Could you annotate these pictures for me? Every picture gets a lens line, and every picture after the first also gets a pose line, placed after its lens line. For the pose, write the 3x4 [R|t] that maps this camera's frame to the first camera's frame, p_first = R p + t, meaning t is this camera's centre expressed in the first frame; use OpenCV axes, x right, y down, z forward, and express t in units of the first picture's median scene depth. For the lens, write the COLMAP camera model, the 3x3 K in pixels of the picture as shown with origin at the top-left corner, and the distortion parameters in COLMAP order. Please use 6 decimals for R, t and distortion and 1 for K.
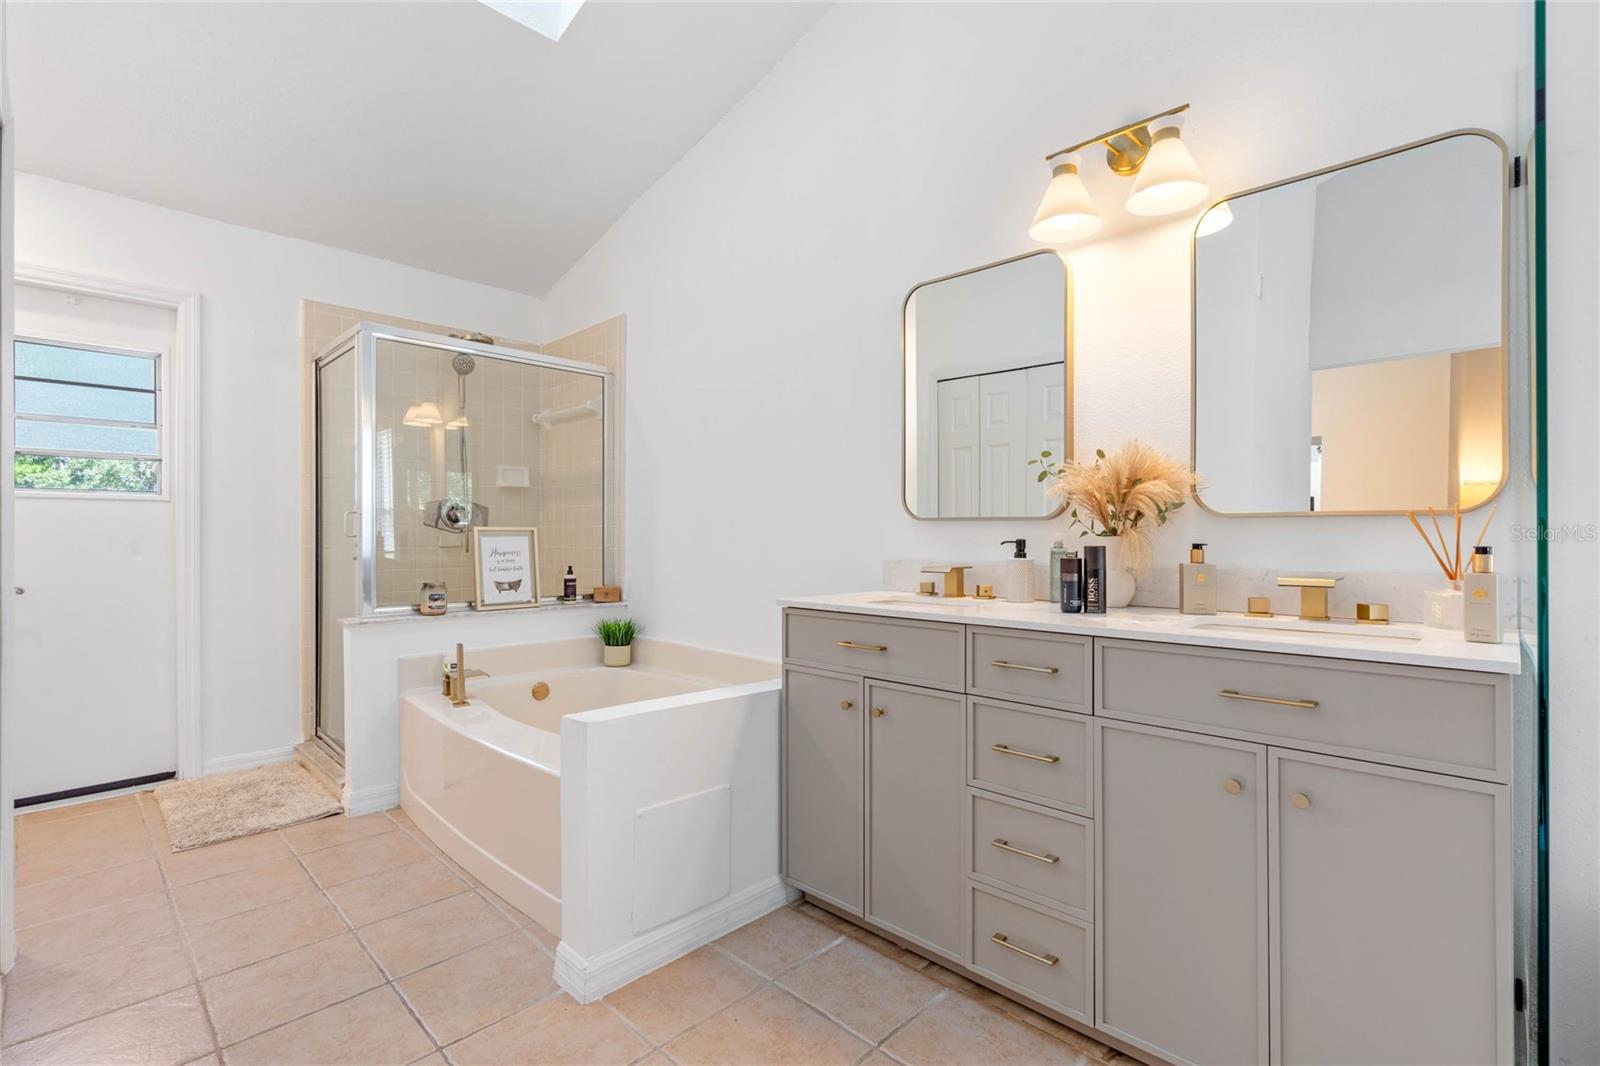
lens RADIAL K [[726.1, 0, 800.8], [0, 726.1, 539.5], [0, 0, 1]] dist [-0.001699, 0.002030]
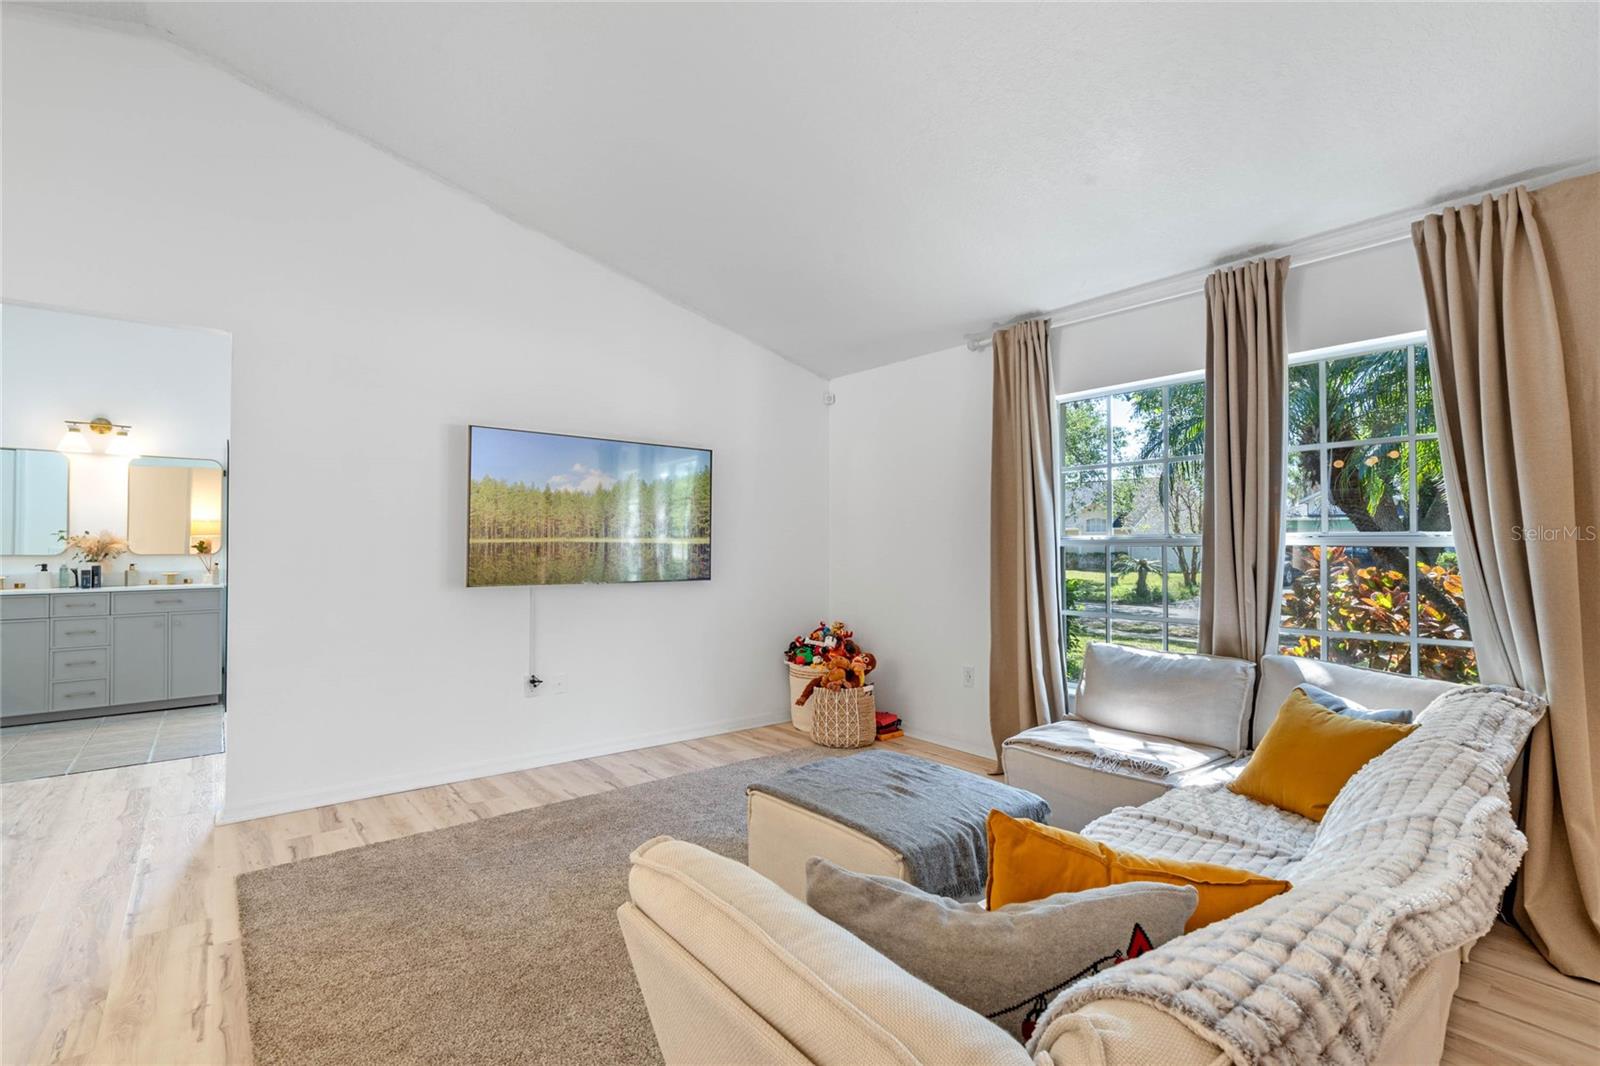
lens RADIAL K [[726.1, 0, 804.9], [0, 726.1, 528.3], [0, 0, 1]] dist [-0.001699, 0.002030]
pose [[0.125759, 0.018431, 0.991890, -2.341854], [0.008612, 0.999769, -0.019669, -0.065334], [-0.992023, 0.011015, 0.125572, -2.430111]]
